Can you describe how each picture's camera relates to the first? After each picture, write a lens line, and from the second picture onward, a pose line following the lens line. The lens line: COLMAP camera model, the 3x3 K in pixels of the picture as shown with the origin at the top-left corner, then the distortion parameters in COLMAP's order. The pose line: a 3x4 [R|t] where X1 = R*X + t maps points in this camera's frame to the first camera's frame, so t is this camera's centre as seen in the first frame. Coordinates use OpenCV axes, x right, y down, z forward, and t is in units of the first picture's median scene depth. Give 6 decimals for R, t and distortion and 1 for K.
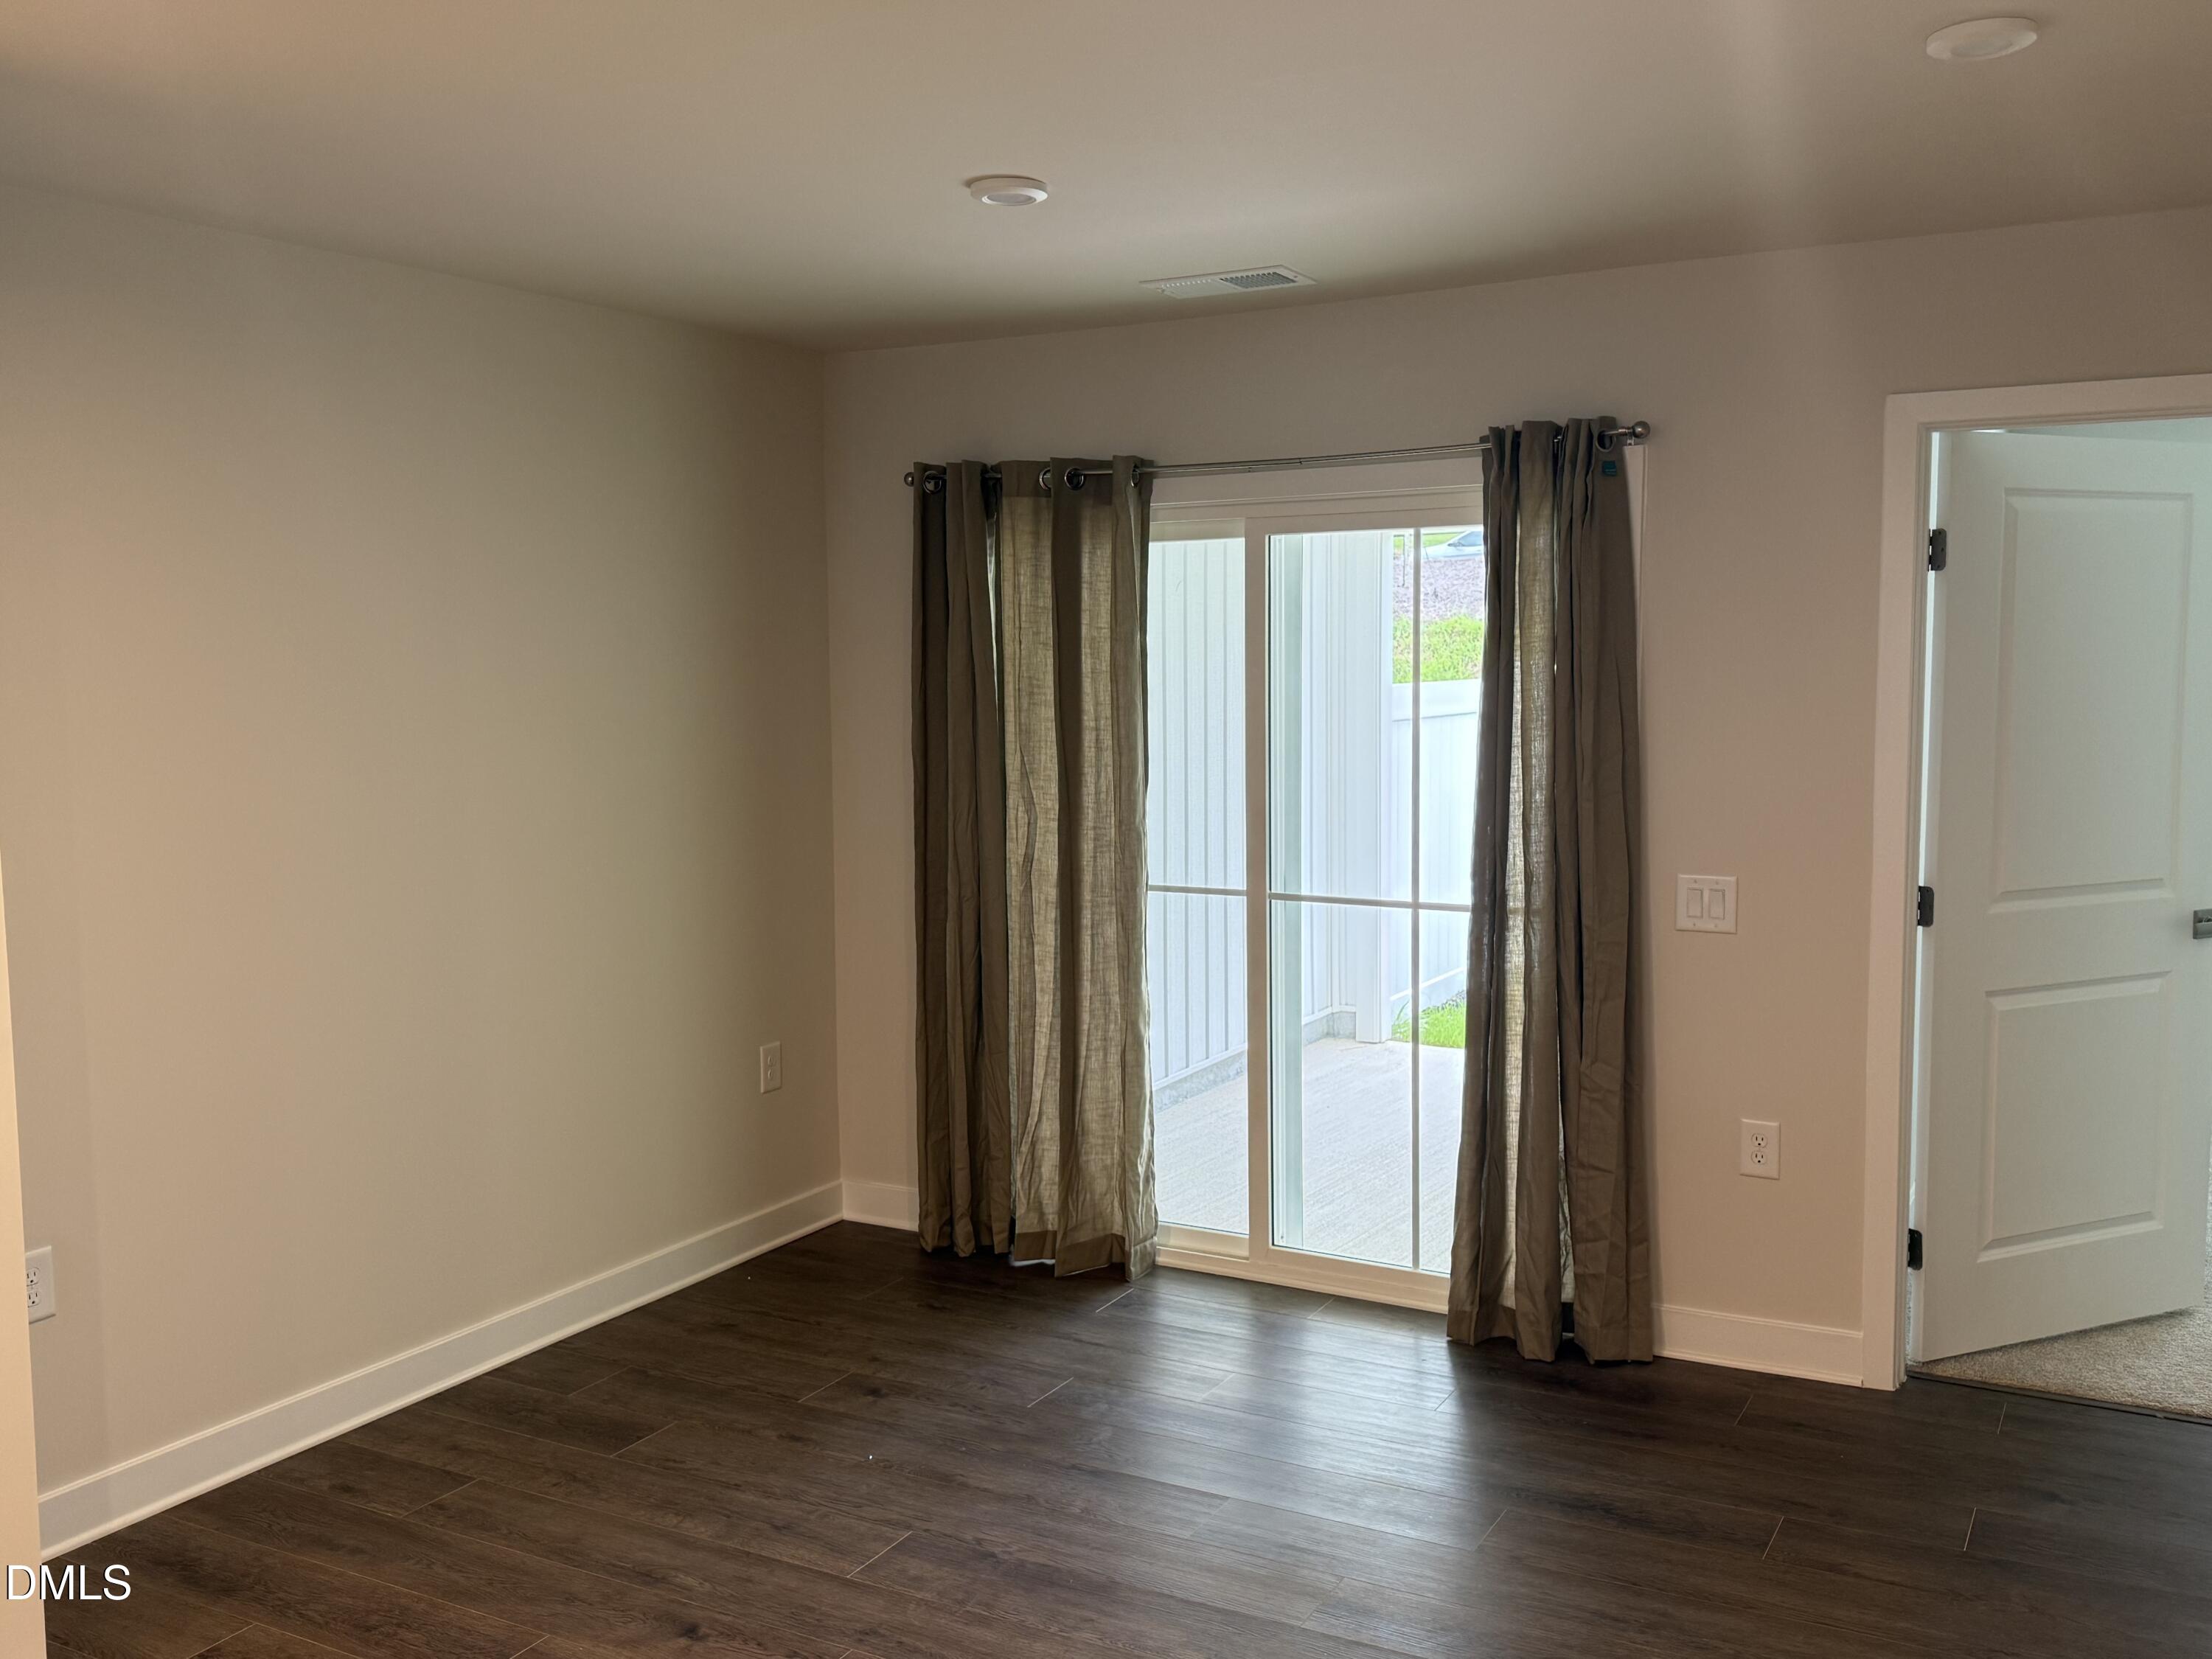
lens RADIAL K [[1947.1, 0, 1091.1], [0, 1947.1, 845.2], [0, 0, 1]] dist [0.089831, -0.050057]
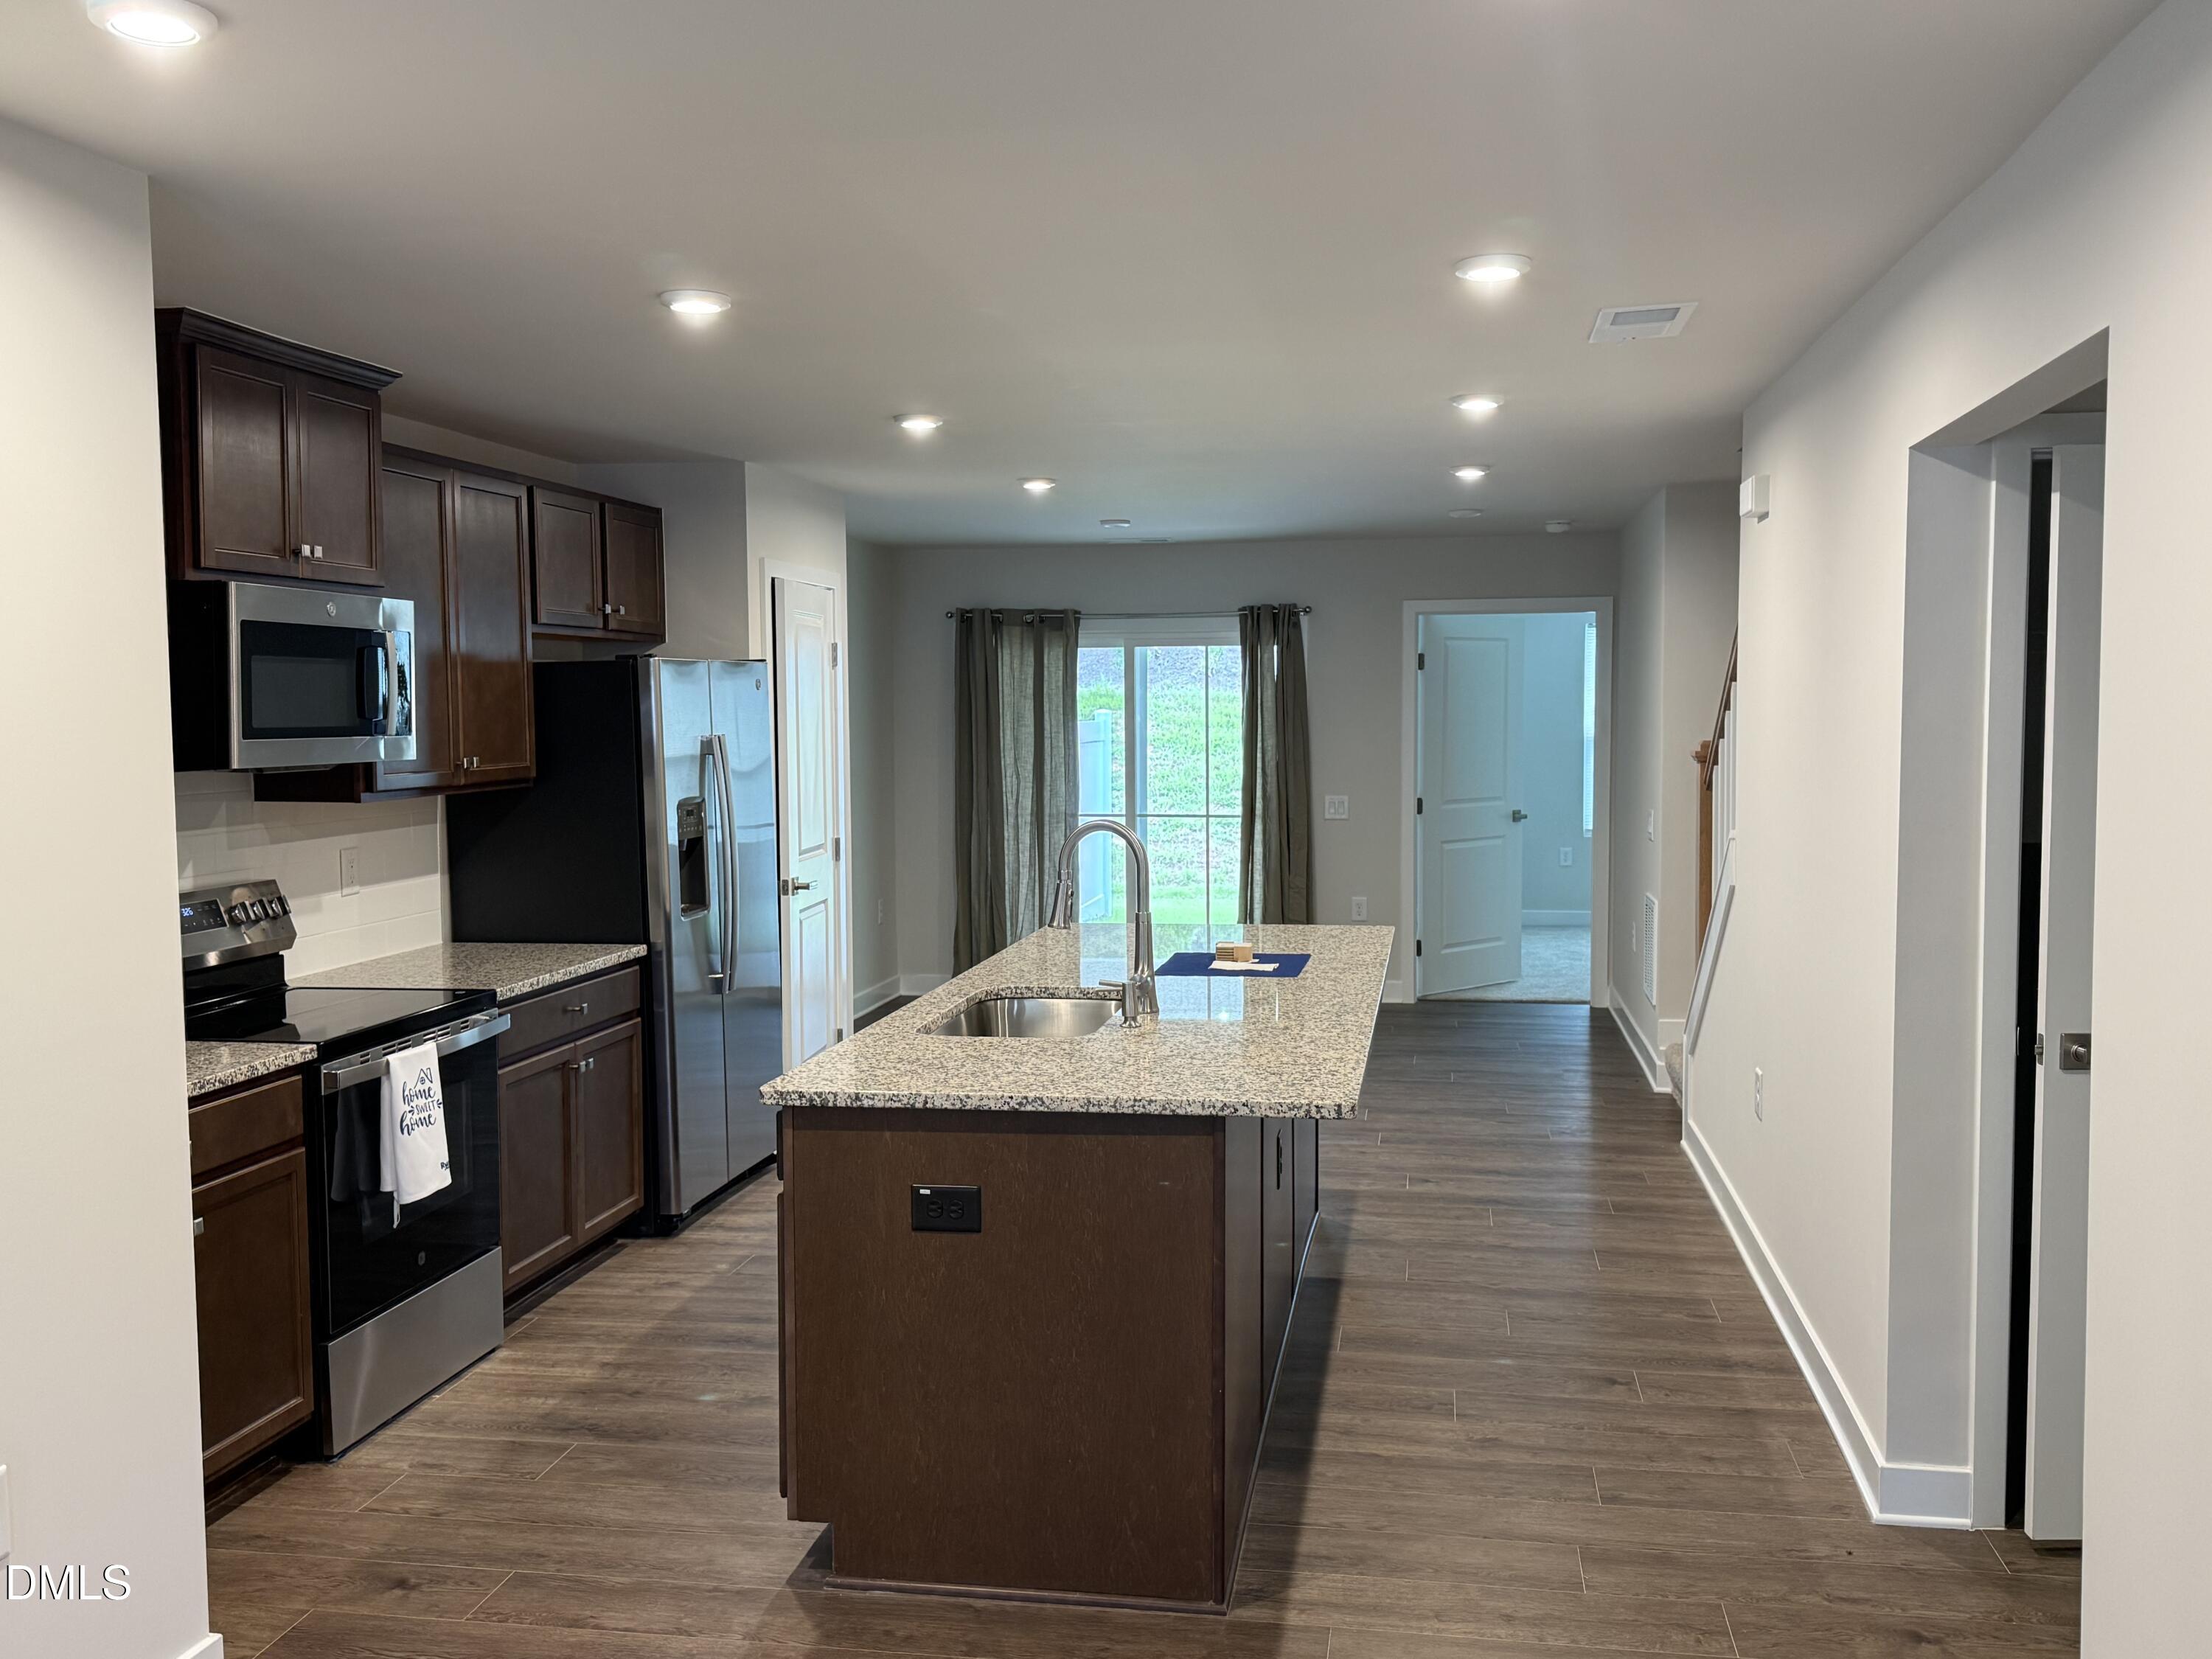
lens RADIAL K [[1947.1, 0, 1116.2], [0, 1947.1, 822.9], [0, 0, 1]] dist [0.089831, -0.050057]
pose [[0.944633, -0.014295, 0.327816, -0.663572], [0.026813, 0.999072, -0.033700, 0.112101], [-0.327031, 0.040624, 0.944140, -1.059812]]
